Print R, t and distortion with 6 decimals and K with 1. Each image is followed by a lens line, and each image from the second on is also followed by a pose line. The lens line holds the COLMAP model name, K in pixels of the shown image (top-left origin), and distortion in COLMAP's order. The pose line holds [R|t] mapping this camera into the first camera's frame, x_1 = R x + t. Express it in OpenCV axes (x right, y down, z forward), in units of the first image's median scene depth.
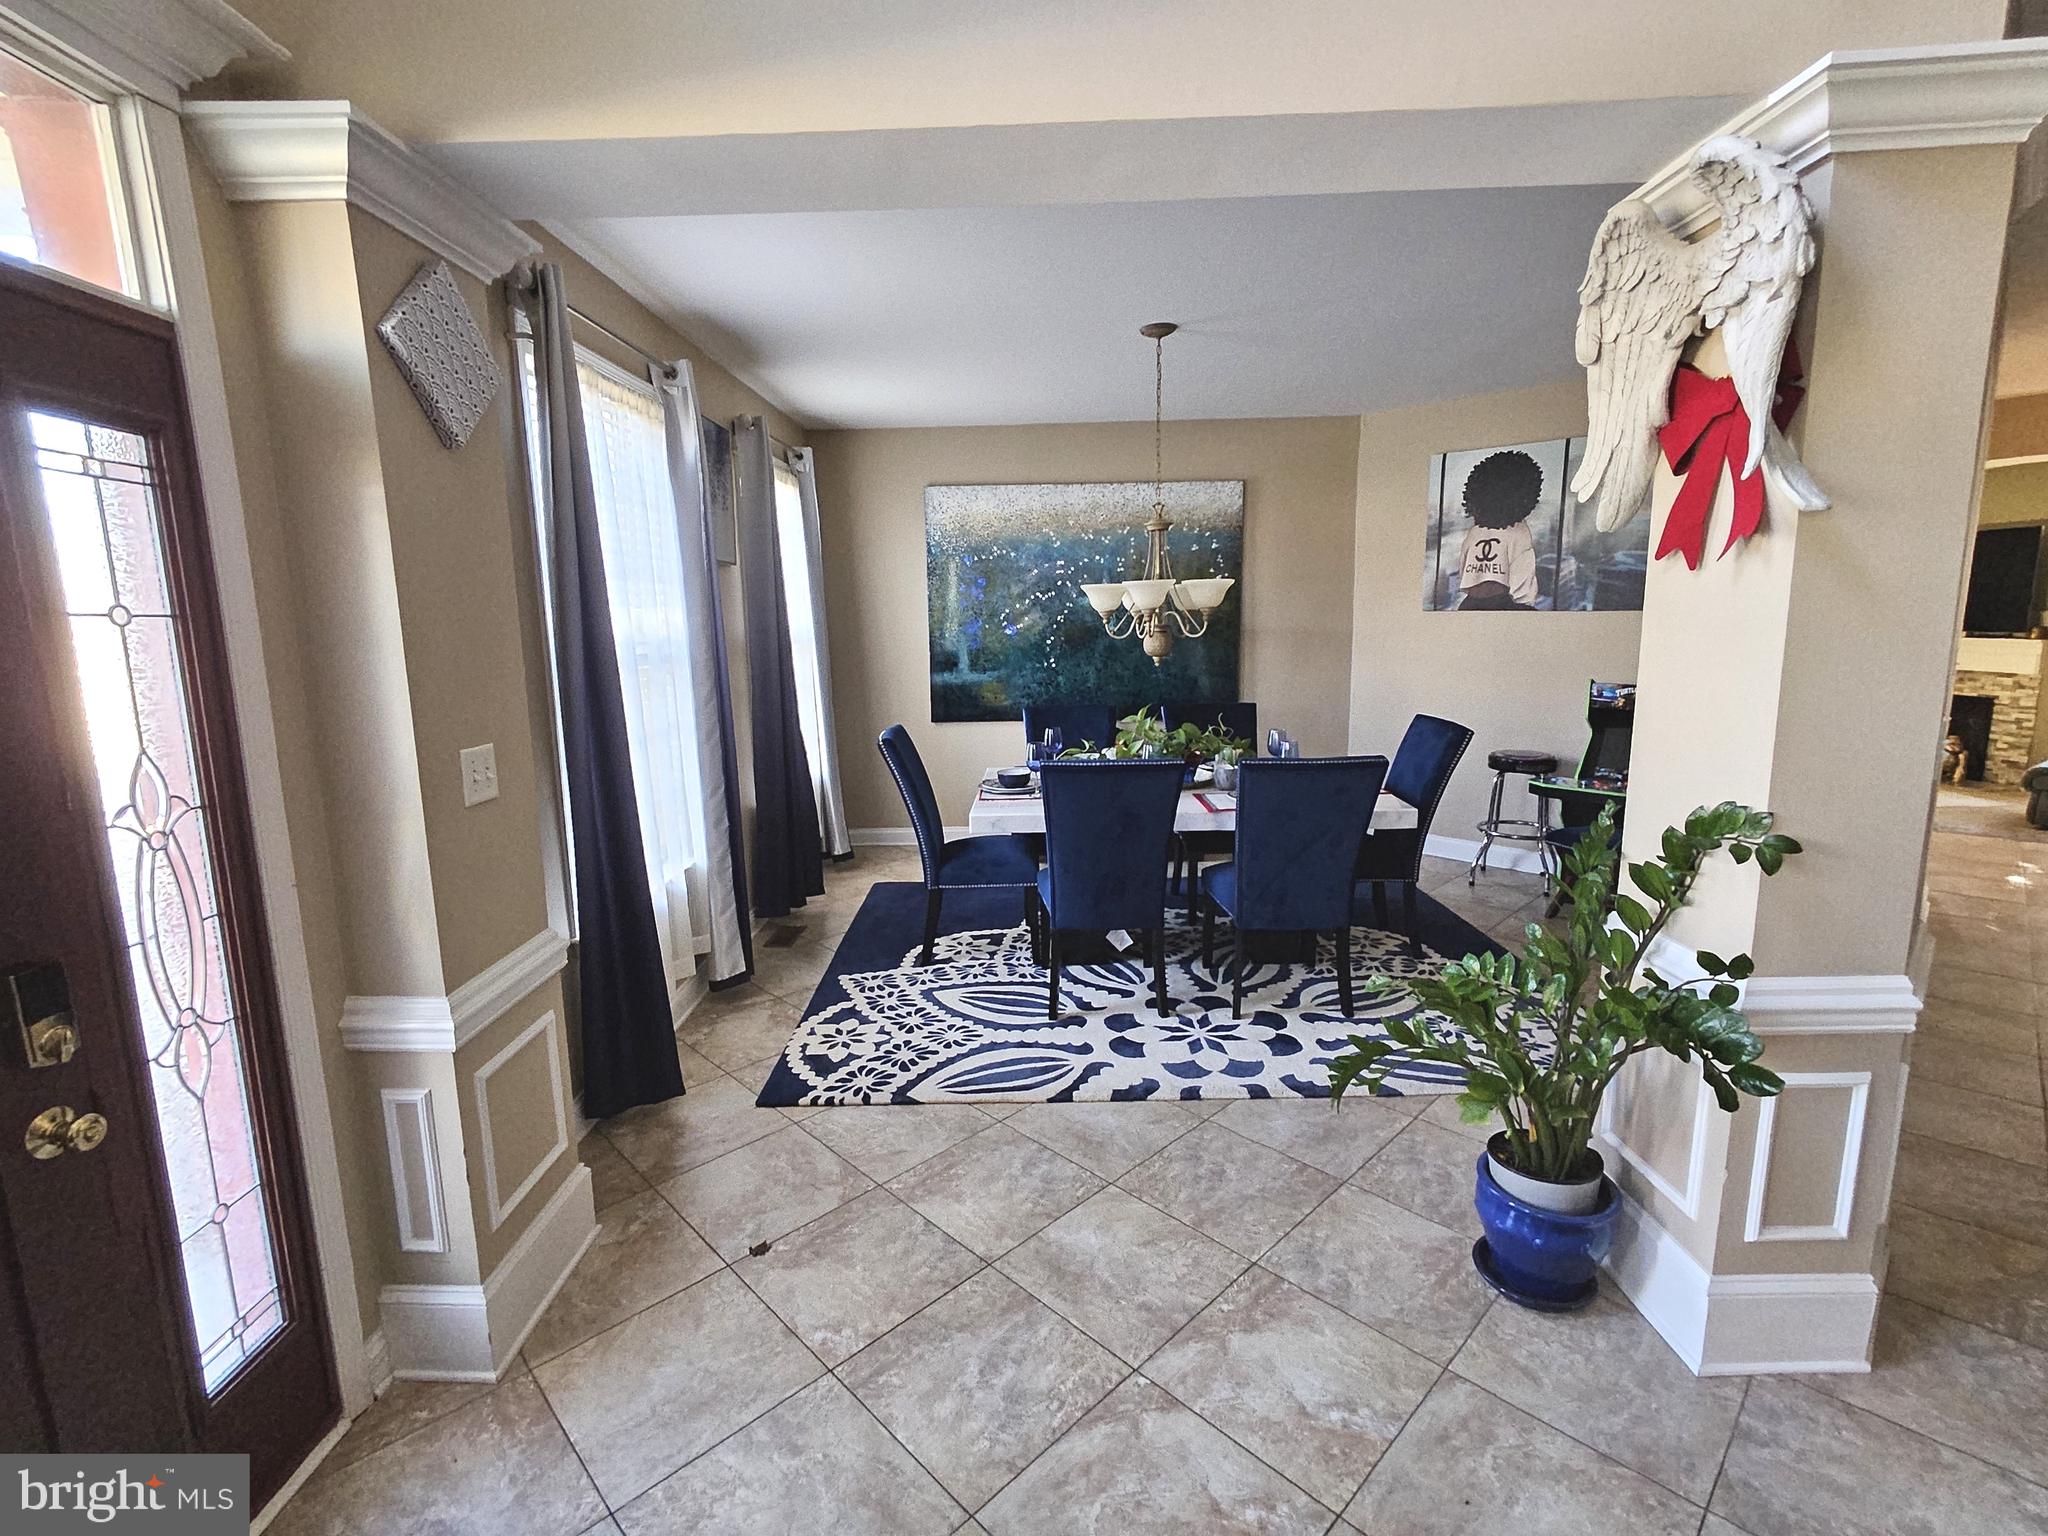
lens RADIAL K [[928.0, 0, 1015.4], [0, 928.0, 765.2], [0, 0, 1]] dist [0.001331, 0.000422]
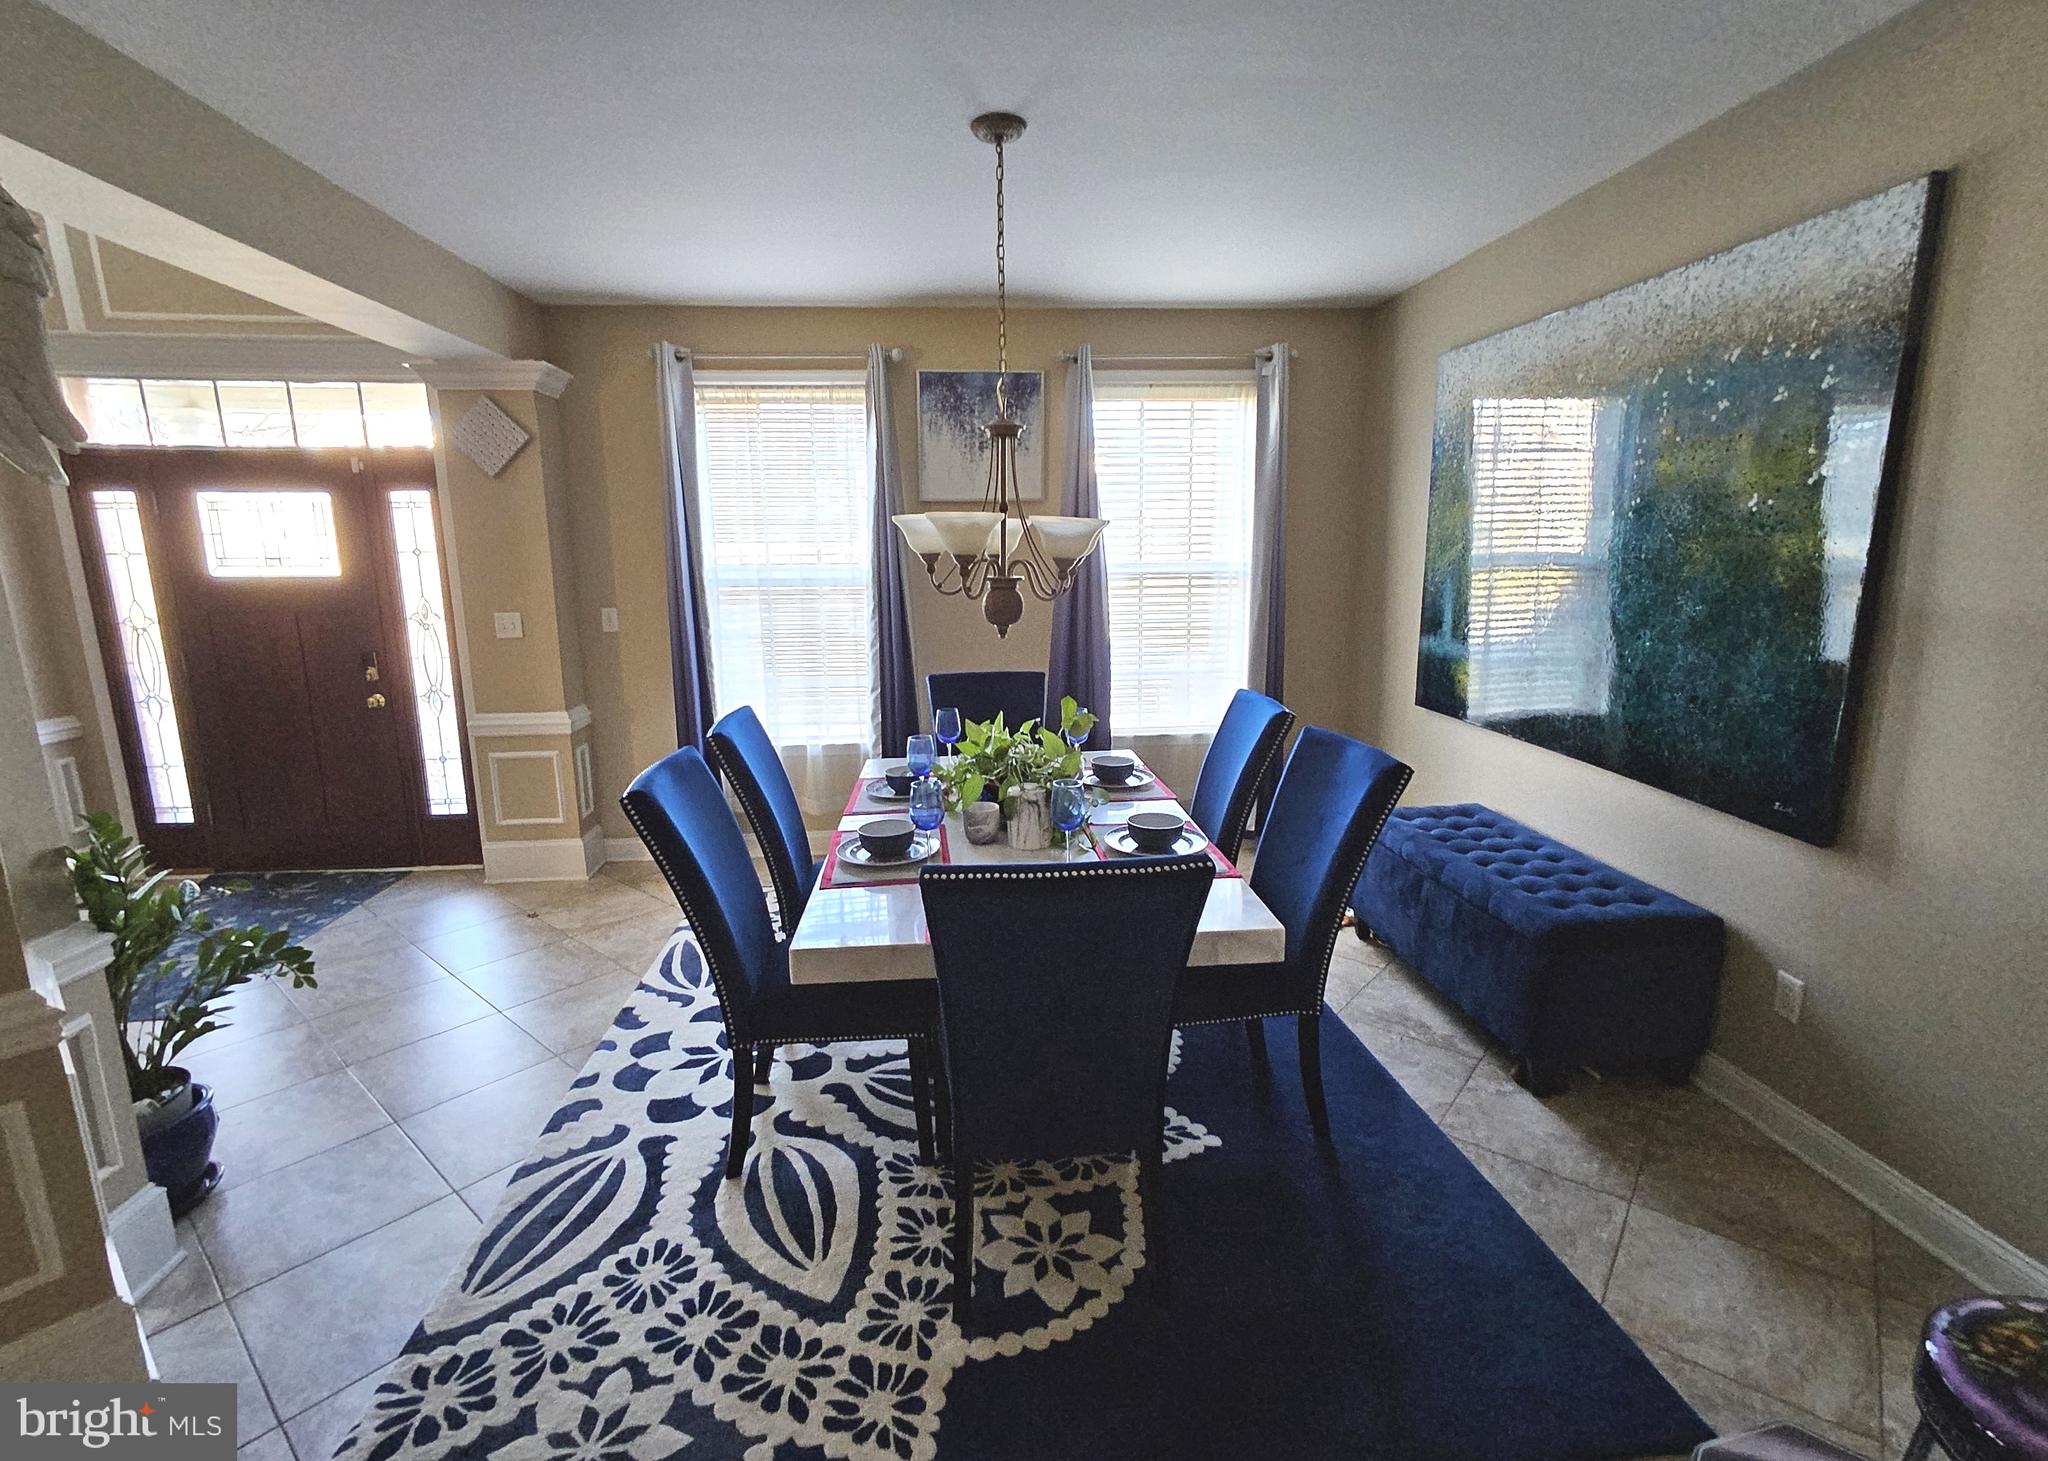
lens RADIAL K [[940.8, 0, 1016.3], [0, 940.8, 723.4], [0, 0, 1]] dist [0.002030, 0.001503]
pose [[0.091772, 0.205751, -0.974292, 0.877042], [-0.152552, 0.969776, 0.190428, -0.187116], [0.984025, 0.131154, 0.120386, 0.969859]]
